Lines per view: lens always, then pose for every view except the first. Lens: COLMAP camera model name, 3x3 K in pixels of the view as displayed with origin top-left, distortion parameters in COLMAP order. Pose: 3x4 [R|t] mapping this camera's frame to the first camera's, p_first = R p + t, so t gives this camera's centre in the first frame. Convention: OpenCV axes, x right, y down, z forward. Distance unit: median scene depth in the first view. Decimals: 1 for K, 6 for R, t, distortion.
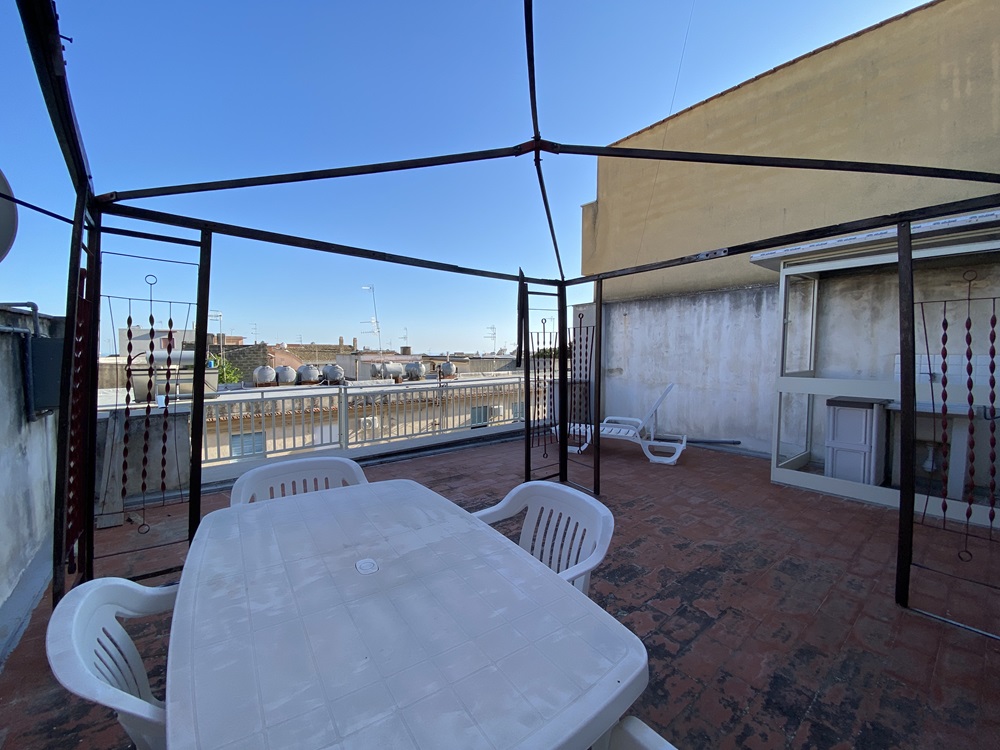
lens RADIAL K [[414.5, 0, 500.0], [0, 414.5, 375.0], [0, 0, 1]] dist [0.023818, -0.029103]
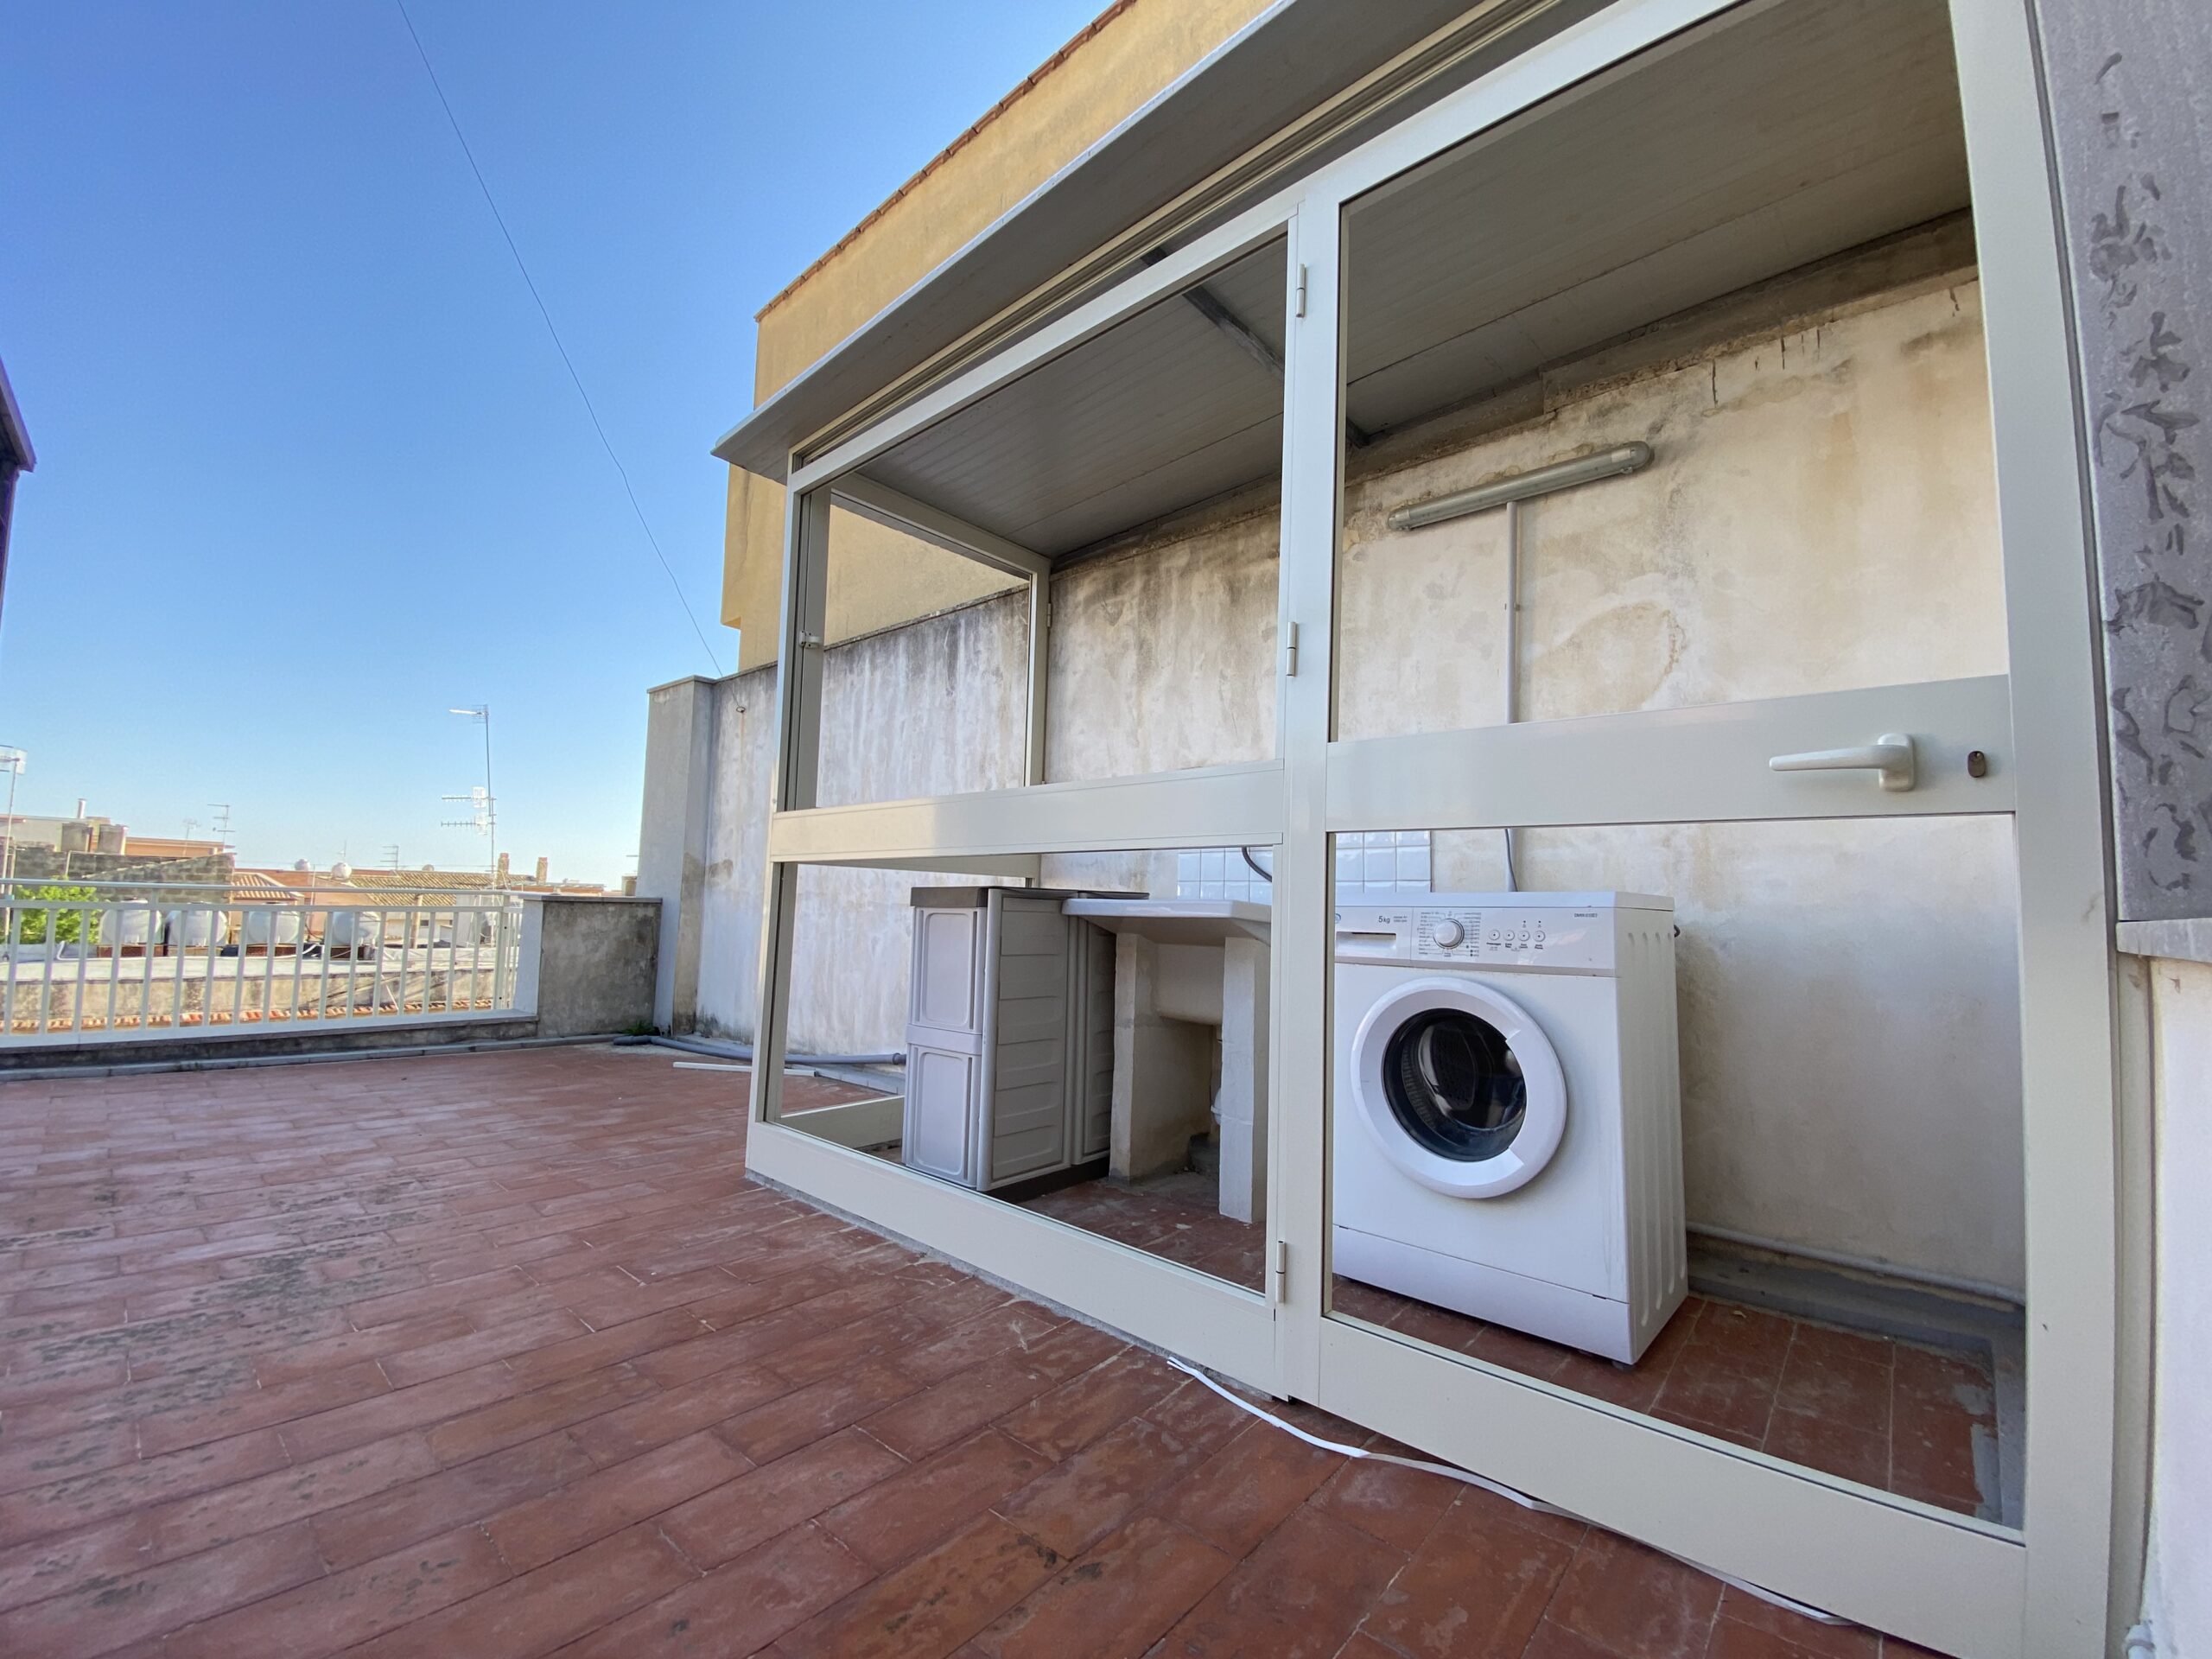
lens RADIAL K [[916.8, 0, 1106.0], [0, 916.8, 829.5], [0, 0, 1]] dist [0.023818, -0.029103]
pose [[0.980681, 0.045269, 0.190302, 0.608739], [-0.017925, 0.989557, -0.143026, 0.085124], [-0.194789, 0.136852, 0.971251, 0.234415]]
